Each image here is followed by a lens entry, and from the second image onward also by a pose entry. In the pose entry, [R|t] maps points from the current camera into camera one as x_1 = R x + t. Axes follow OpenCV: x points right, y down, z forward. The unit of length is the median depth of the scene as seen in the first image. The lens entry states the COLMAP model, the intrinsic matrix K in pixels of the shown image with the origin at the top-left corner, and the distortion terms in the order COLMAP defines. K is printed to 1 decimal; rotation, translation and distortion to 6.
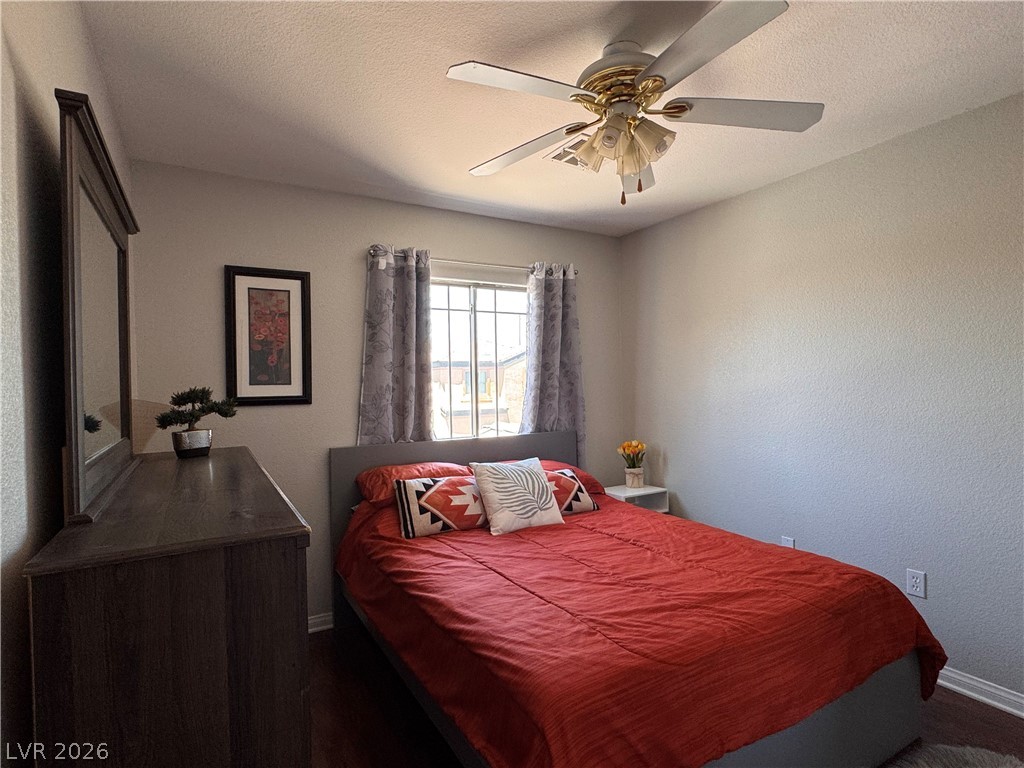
lens RADIAL K [[544.3, 0, 507.7], [0, 544.3, 385.1], [0, 0, 1]] dist [-0.000738, 0.000443]
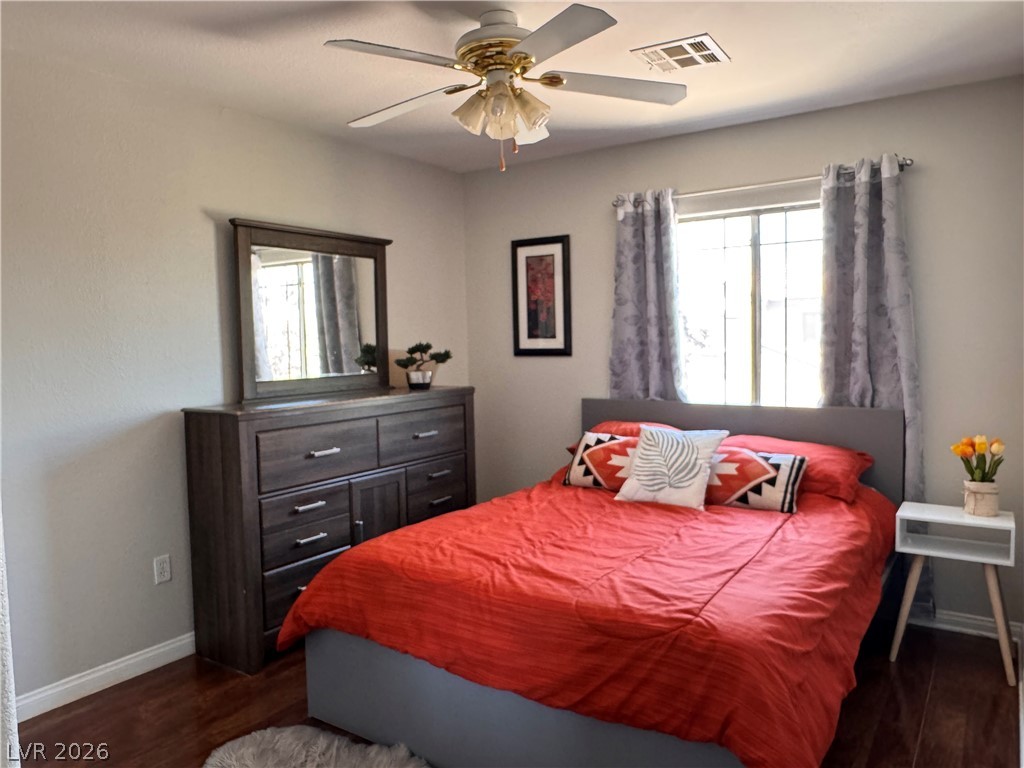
lens RADIAL K [[762.0, 0, 512.0], [0, 762.0, 384.0], [0, 0, 1]] dist [-0.002745, -0.000267]
pose [[0.410593, 0.065147, -0.909488, 1.042069], [0.009329, 0.997092, 0.075634, -0.027508], [0.911771, -0.039540, 0.408791, 0.277641]]
